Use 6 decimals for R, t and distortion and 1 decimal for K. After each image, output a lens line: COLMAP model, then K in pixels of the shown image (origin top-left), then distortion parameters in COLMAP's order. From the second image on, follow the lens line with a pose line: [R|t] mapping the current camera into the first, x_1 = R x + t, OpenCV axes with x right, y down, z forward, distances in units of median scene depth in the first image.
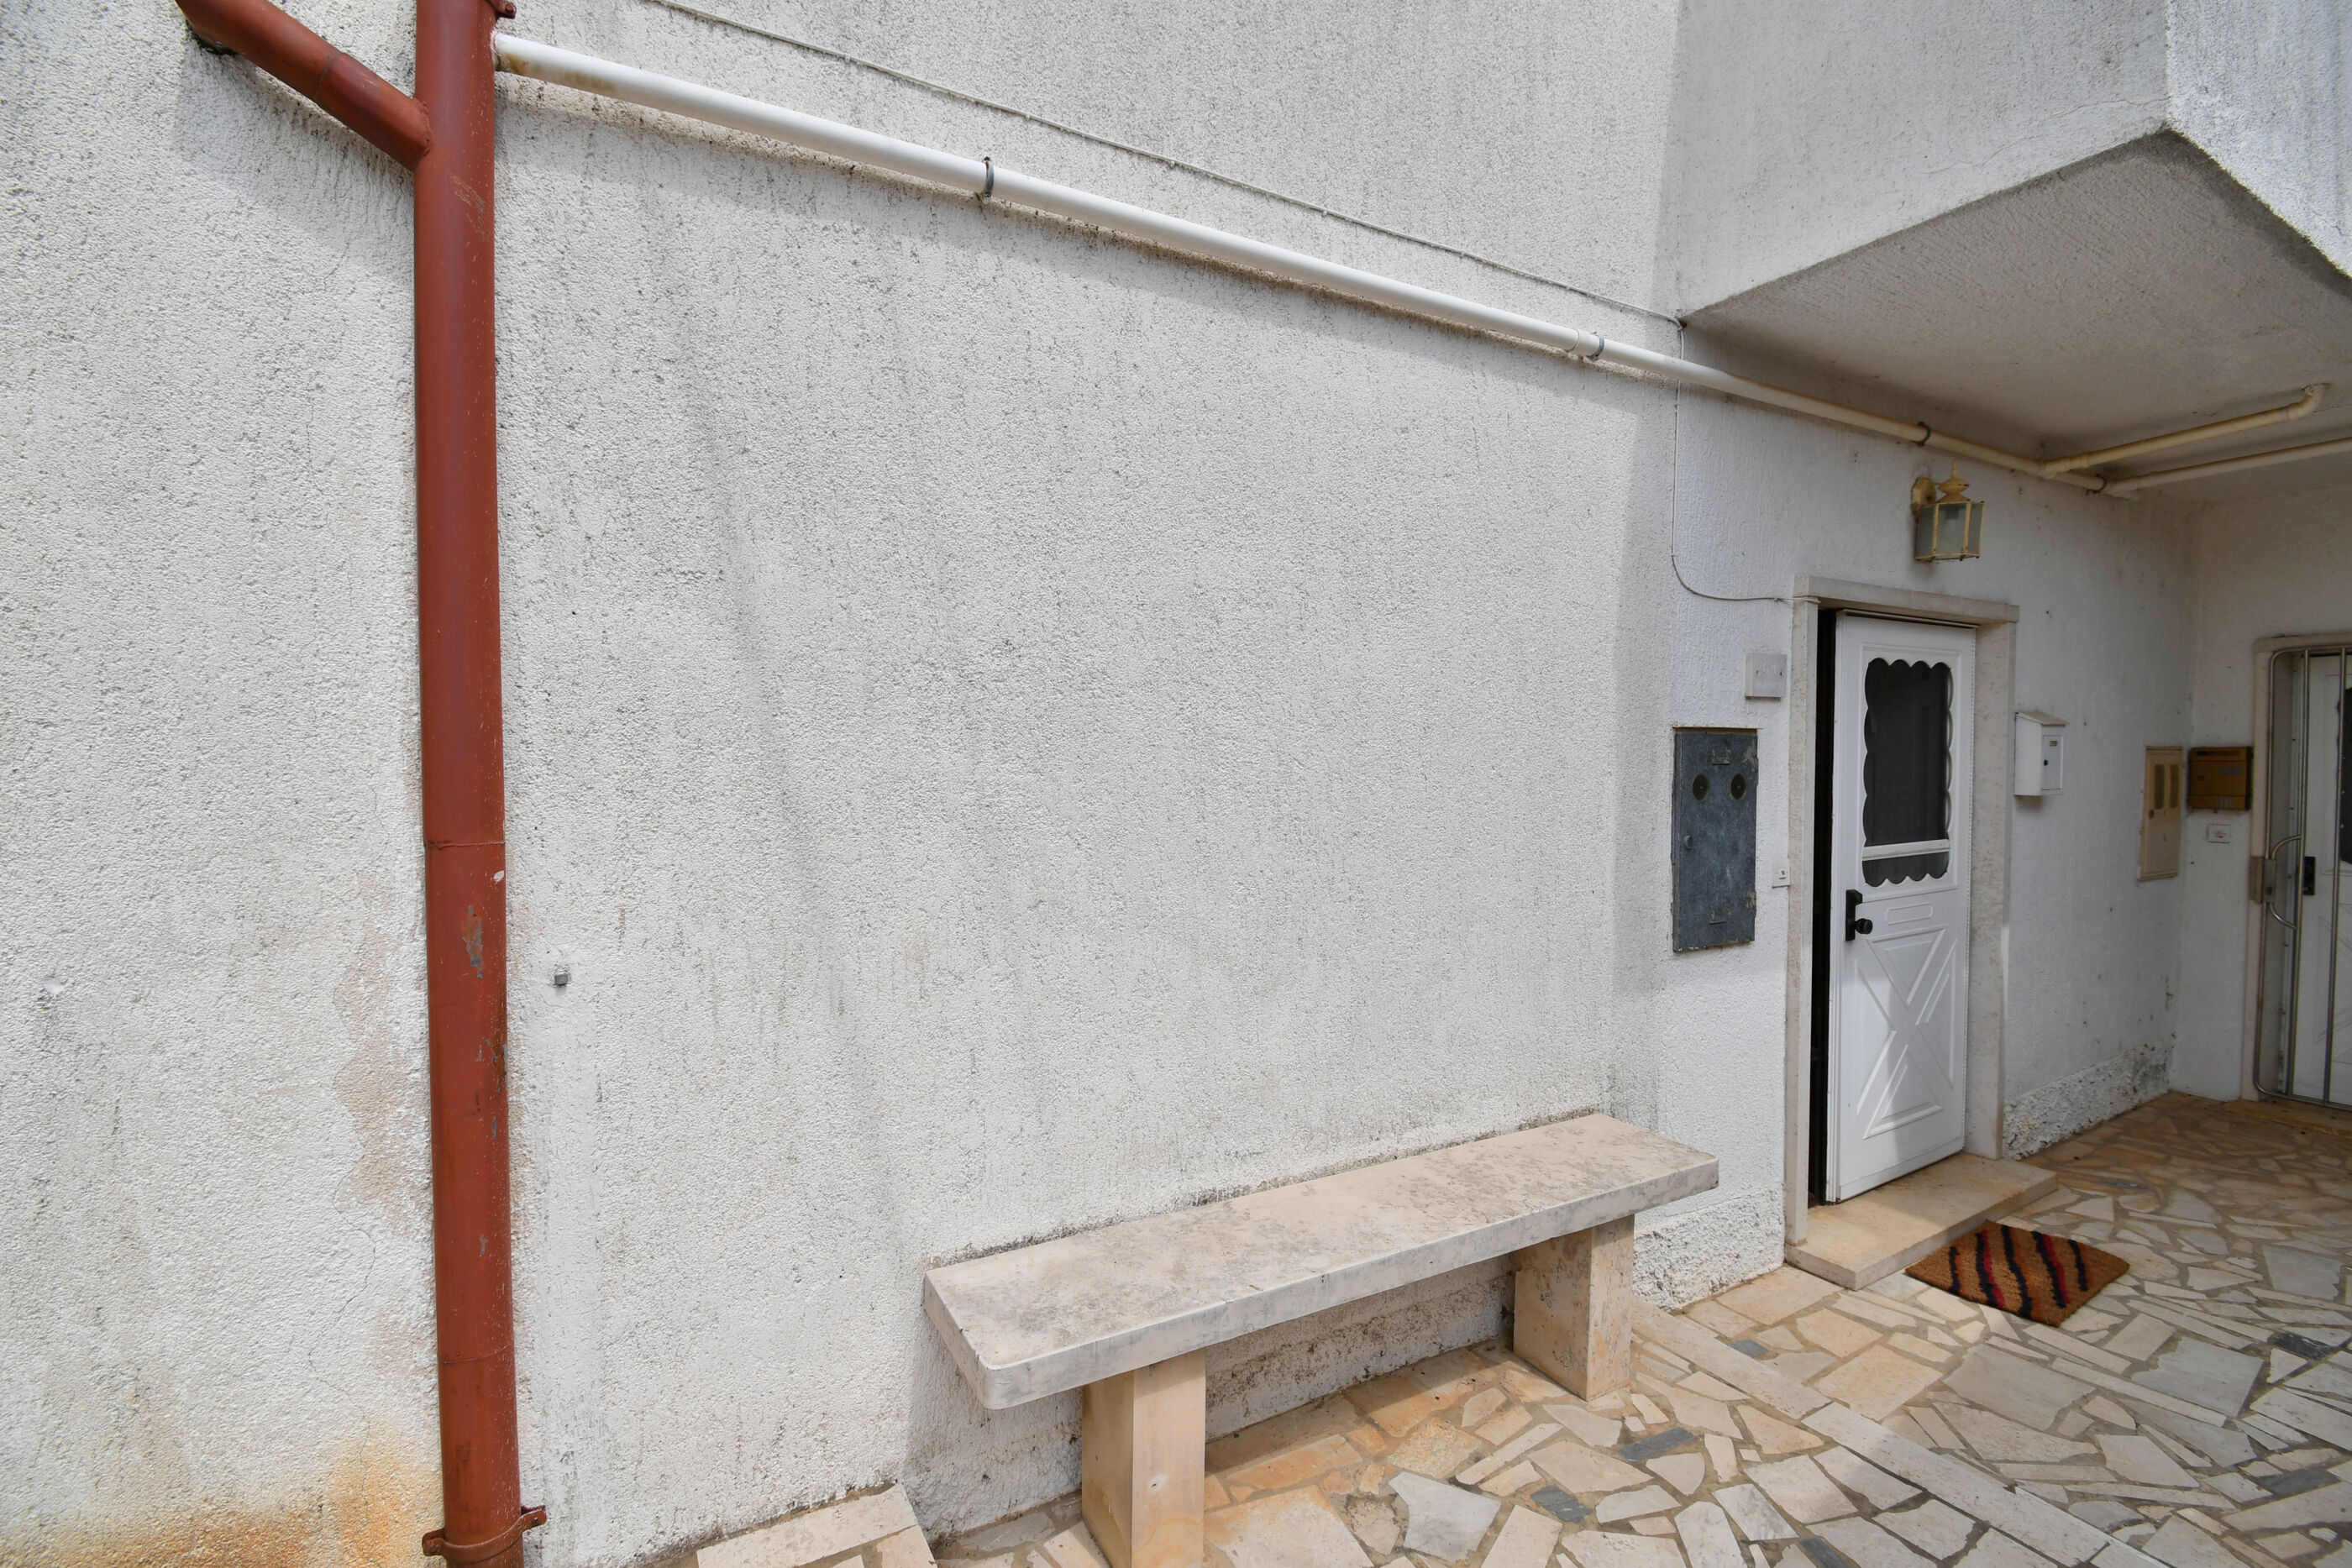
lens RADIAL K [[1032.3, 0, 1178.9], [0, 1032.3, 794.3], [0, 0, 1]] dist [0.023900, -0.029000]
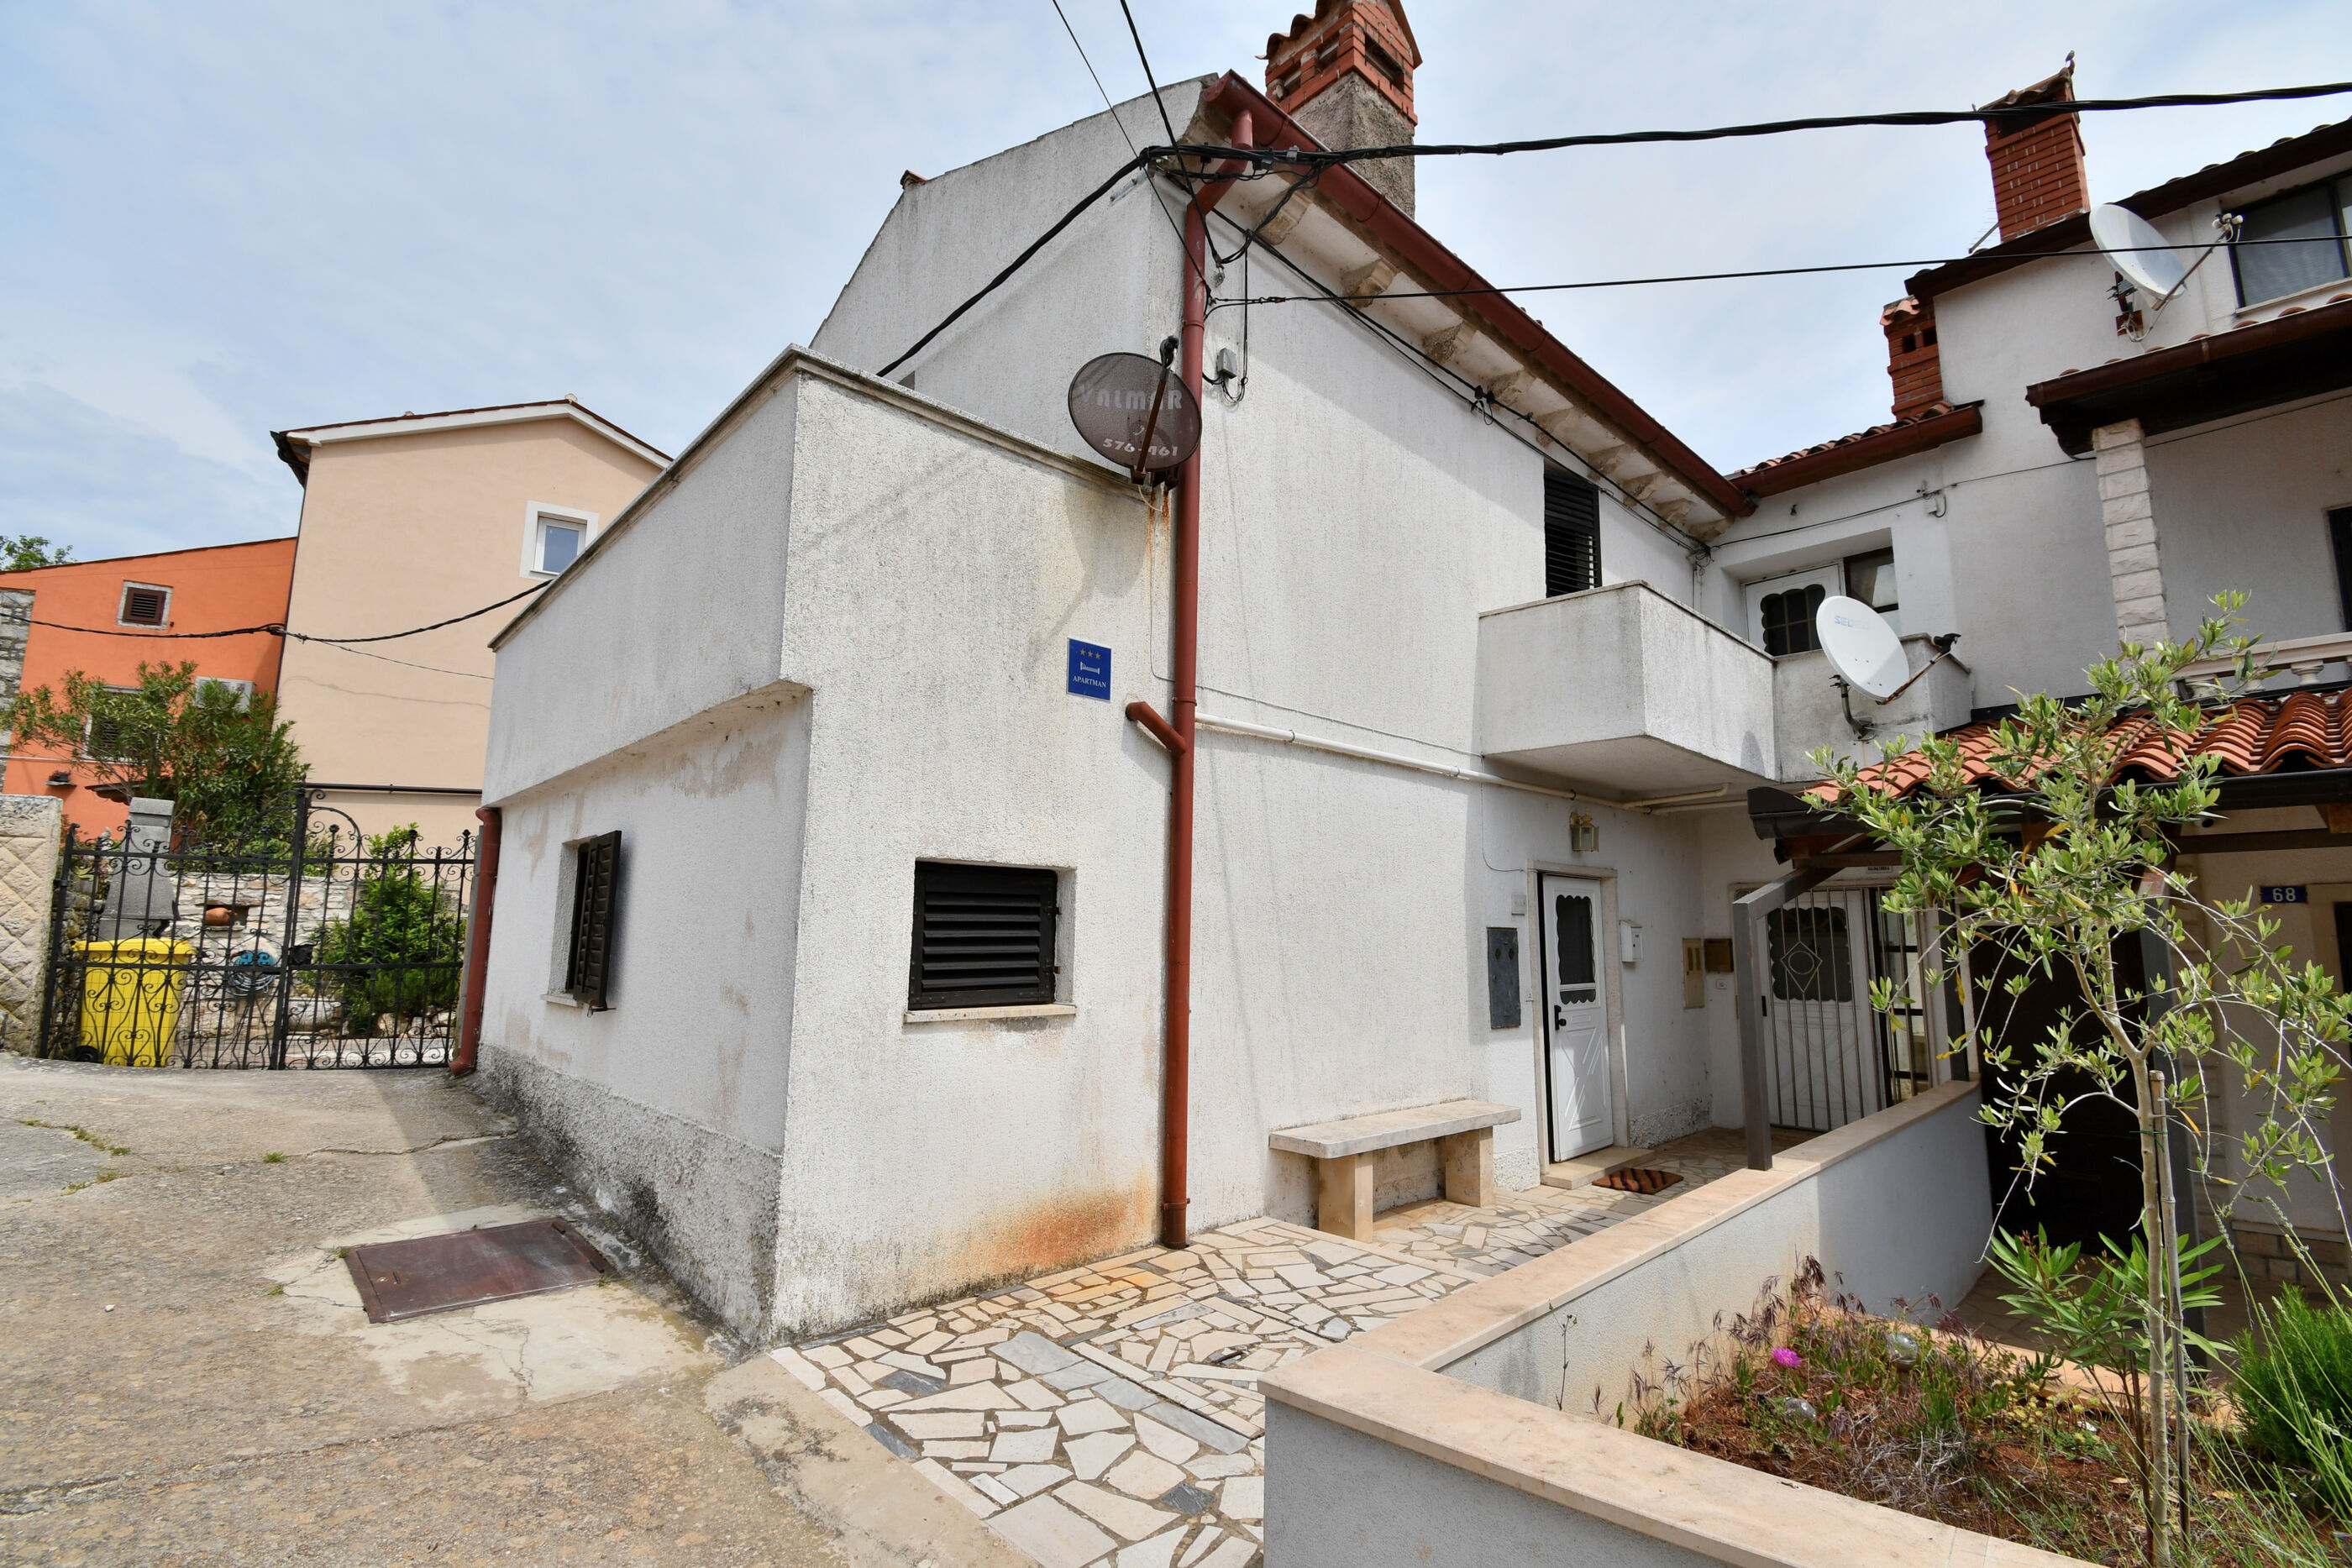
lens RADIAL K [[1032.3, 0, 1178.9], [0, 1032.3, 794.3], [0, 0, 1]] dist [0.023900, -0.029000]
pose [[0.966323, 0.047527, 0.252906, -0.687507], [-0.003464, 0.985110, -0.171889, 0.036627], [-0.257310, 0.165224, 0.952099, -0.934017]]
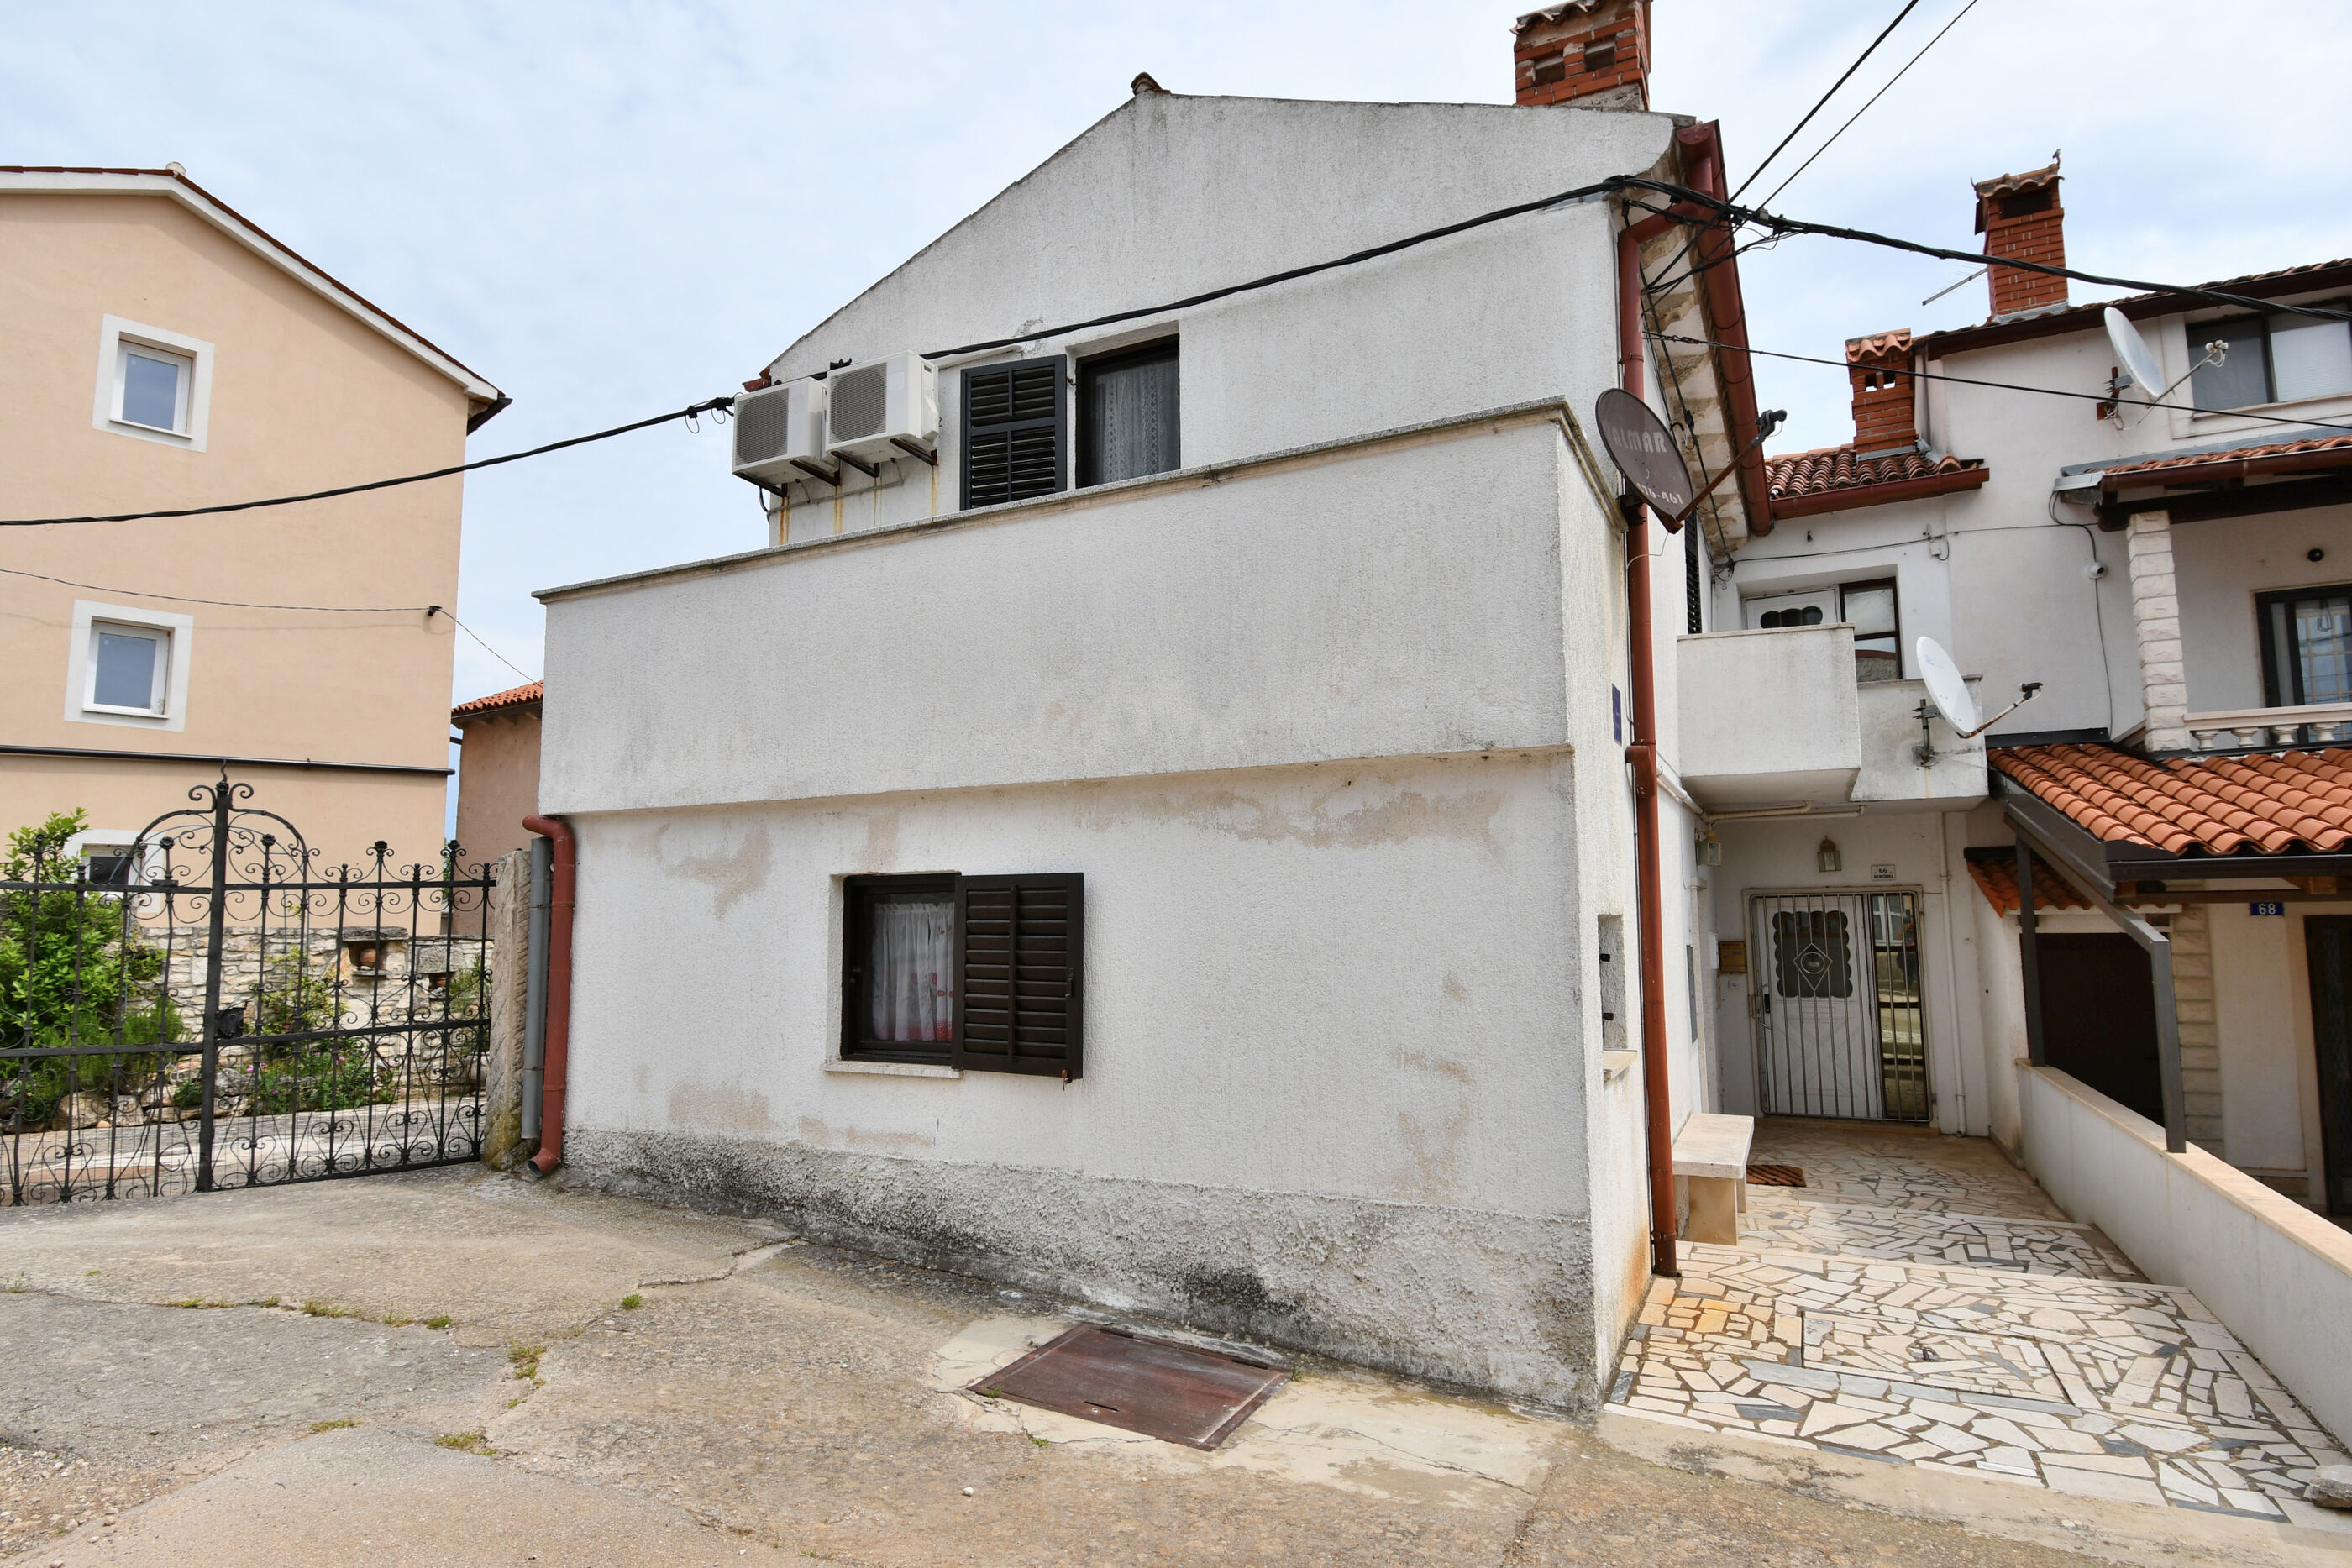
lens RADIAL K [[1259.7, 0, 1171.5], [0, 1259.7, 792.8], [0, 0, 1]] dist [0.019151, -0.028633]
pose [[0.822812, 0.052005, 0.565929, -1.893384], [0.027617, 0.990969, -0.131216, -0.056673], [-0.567642, 0.123596, 0.813945, -0.636157]]
